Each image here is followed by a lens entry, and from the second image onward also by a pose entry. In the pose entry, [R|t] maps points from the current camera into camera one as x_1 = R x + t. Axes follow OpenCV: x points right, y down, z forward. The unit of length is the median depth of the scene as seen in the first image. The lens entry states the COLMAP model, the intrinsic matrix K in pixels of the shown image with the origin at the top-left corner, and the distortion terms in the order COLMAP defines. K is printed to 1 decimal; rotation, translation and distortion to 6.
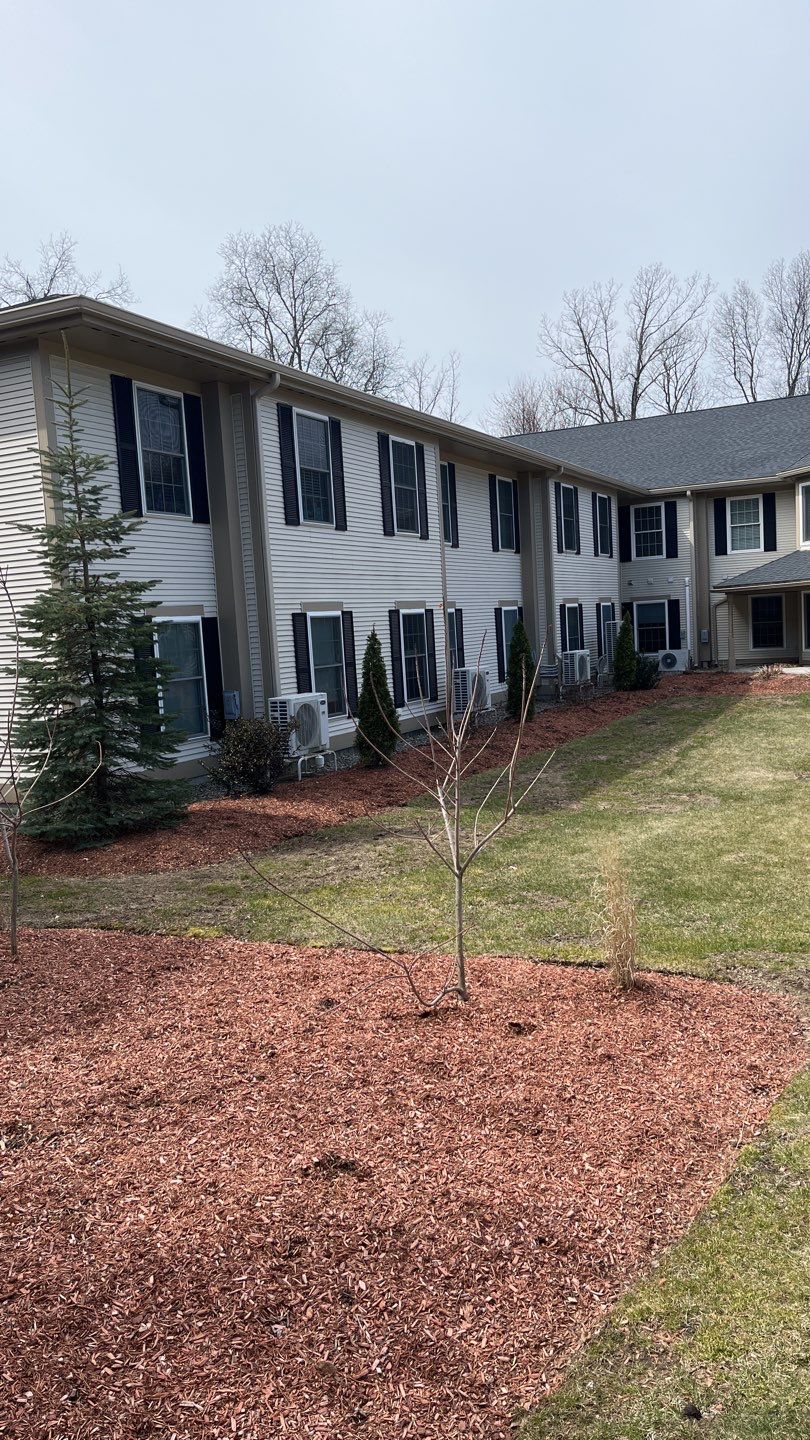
lens RADIAL K [[1111.4, 0, 404.6], [0, 1111.4, 718.1], [0, 0, 1]] dist [0.057955, -0.061645]
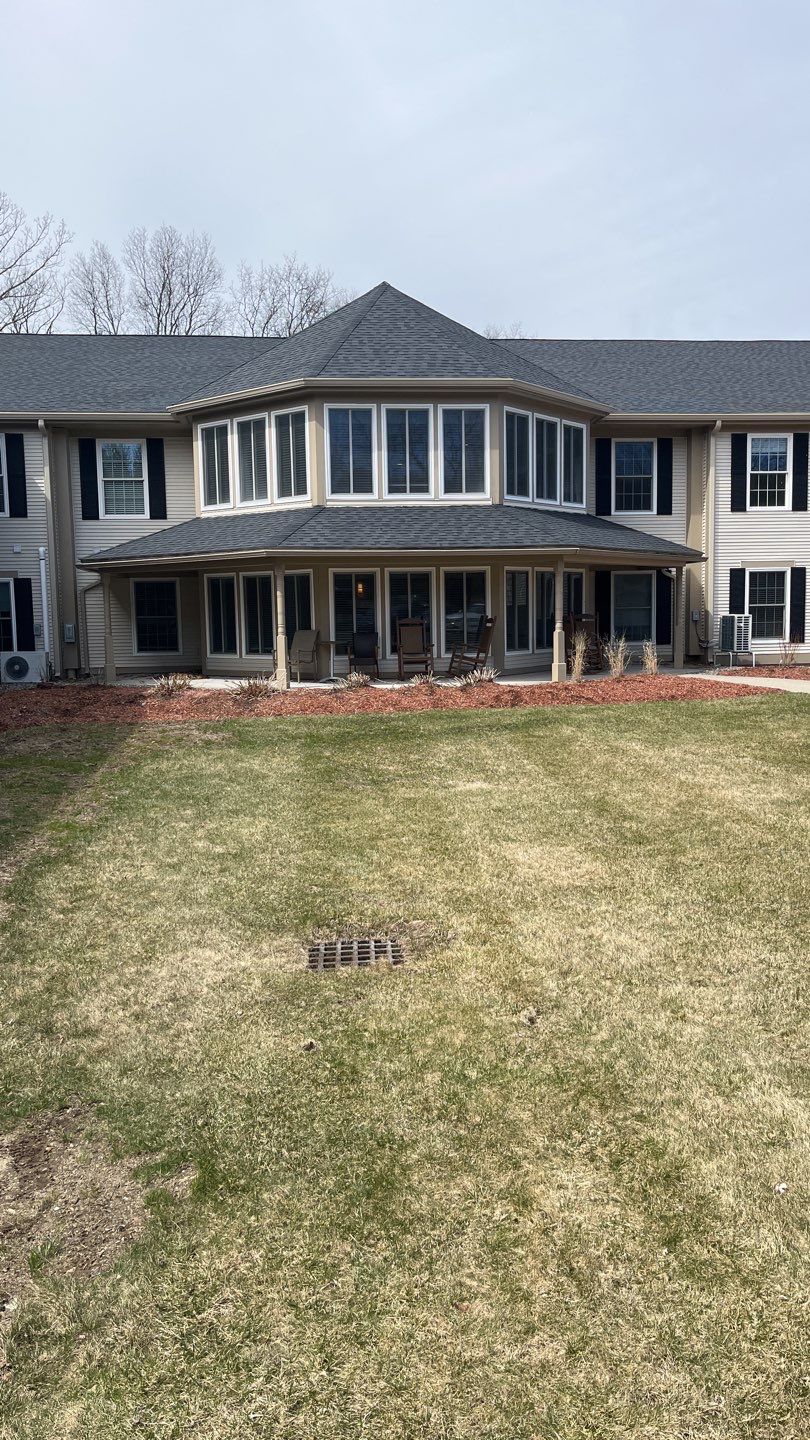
lens RADIAL K [[1111.4, 0, 411.4], [0, 1111.4, 727.3], [0, 0, 1]] dist [0.057955, -0.061645]
pose [[0.847627, -0.014385, 0.530397, 0.080018], [0.015033, 0.999882, 0.003094, -0.013781], [-0.530379, 0.005351, 0.847744, 0.299655]]
